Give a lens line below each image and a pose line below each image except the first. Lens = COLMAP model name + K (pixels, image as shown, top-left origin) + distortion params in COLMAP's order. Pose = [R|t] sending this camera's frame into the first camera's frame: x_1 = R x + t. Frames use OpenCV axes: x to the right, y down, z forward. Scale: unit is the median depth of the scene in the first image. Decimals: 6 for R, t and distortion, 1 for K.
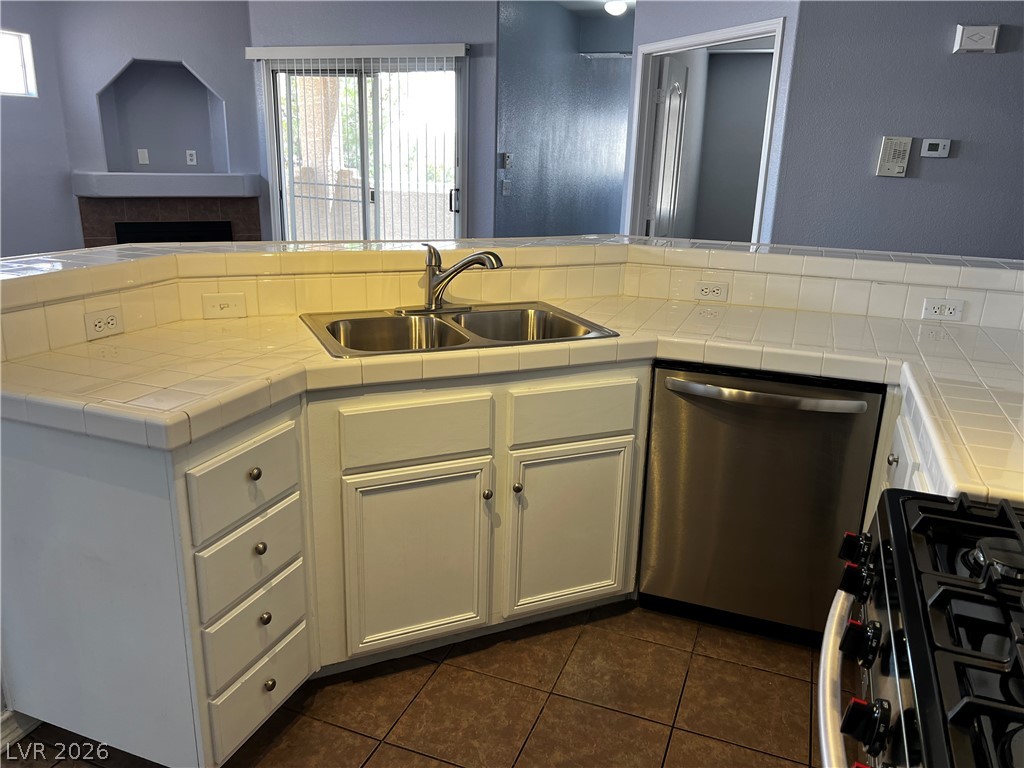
lens RADIAL K [[763.2, 0, 512.0], [0, 763.2, 384.0], [0, 0, 1]] dist [0.004682, 0.000631]
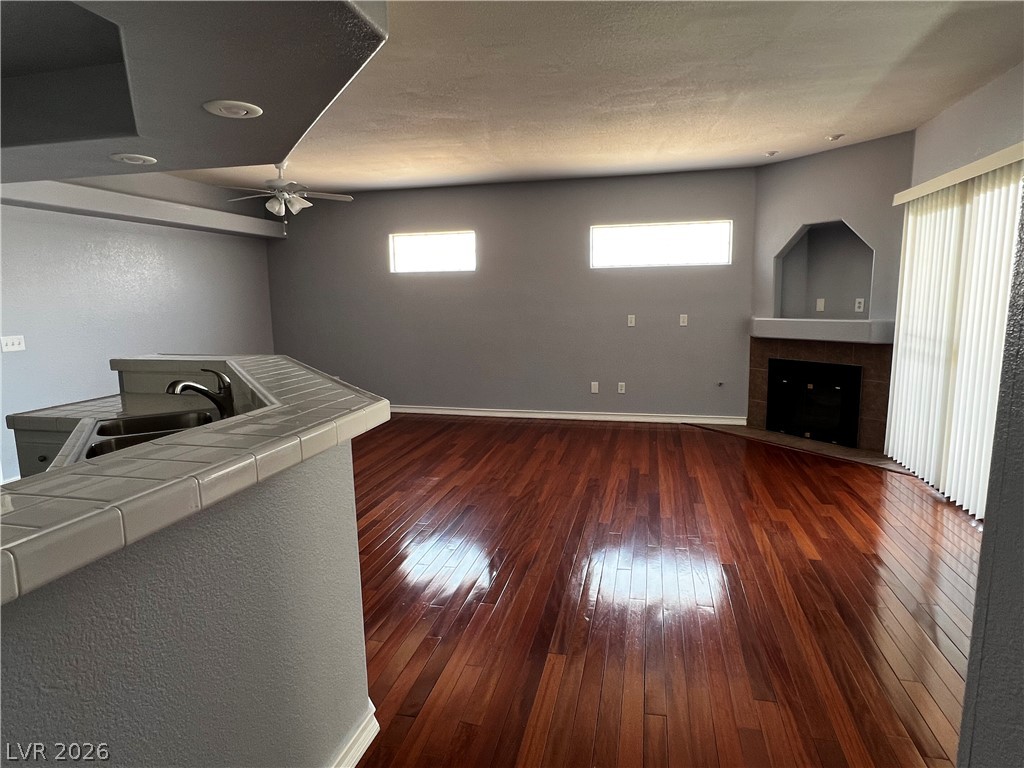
lens RADIAL K [[586.8, 0, 512.0], [0, 586.8, 384.0], [0, 0, 1]] dist [-0.001120, -0.000955]
pose [[0.126681, 0.119535, -0.984715, 0.354559], [-0.269466, 0.959528, 0.081811, -0.140342], [0.954641, 0.254984, 0.153765, 0.485625]]
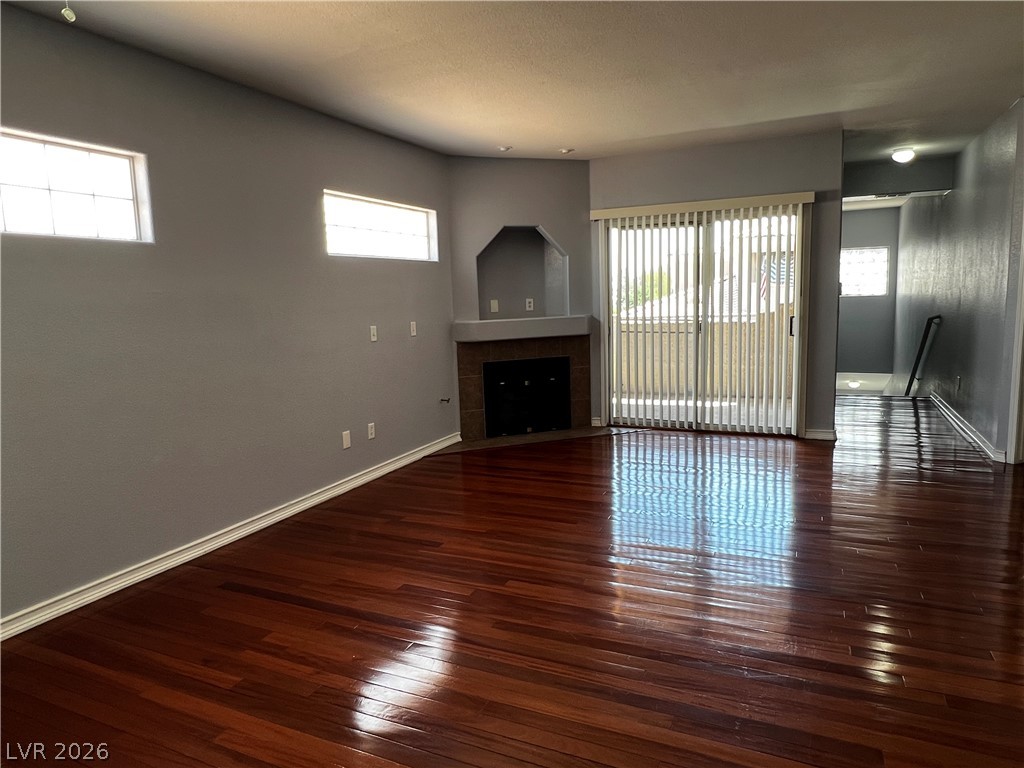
lens RADIAL K [[645.0, 0, 514.6], [0, 645.0, 380.6], [0, 0, 1]] dist [-0.002979, -0.000323]
pose [[0.996121, -0.052679, -0.070486, -0.411752], [0.040554, 0.985697, -0.163574, -0.024590], [0.078095, 0.160081, 0.984010, 0.055311]]
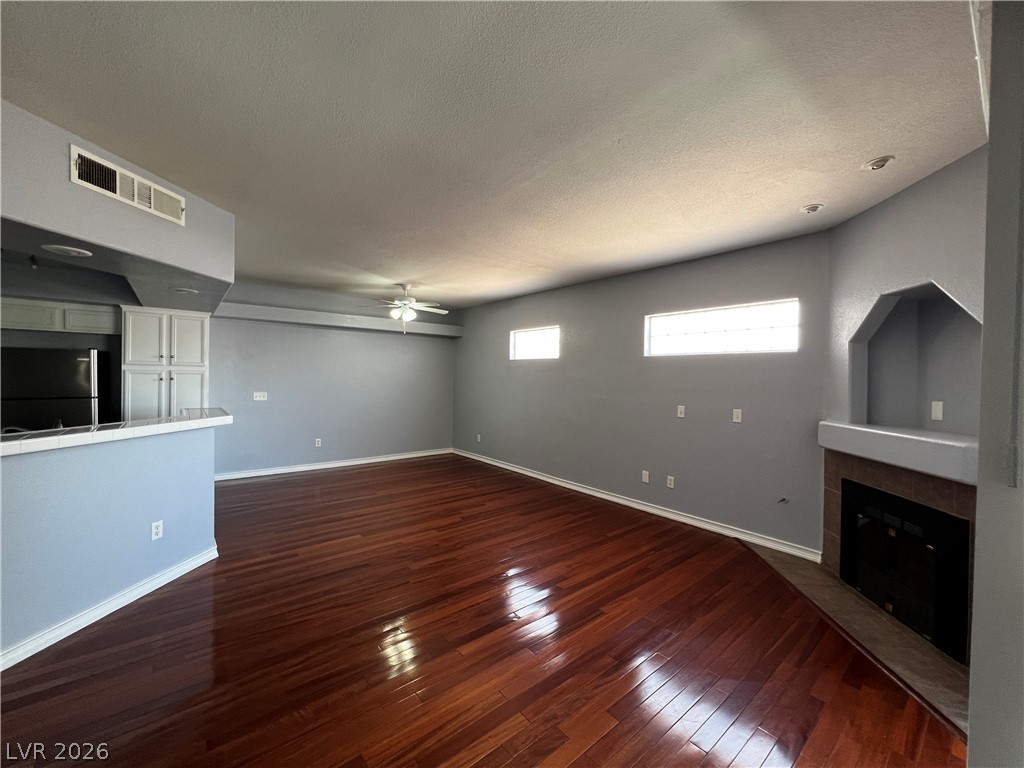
lens RADIAL K [[413.2, 0, 513.2], [0, 413.2, 384.2], [0, 0, 1]] dist [0.000449, 0.000173]
pose [[-0.492996, -0.019891, -0.869804, 0.084533], [-0.282151, 0.949362, 0.138210, -0.276867], [0.823010, 0.313553, -0.473644, 0.892950]]
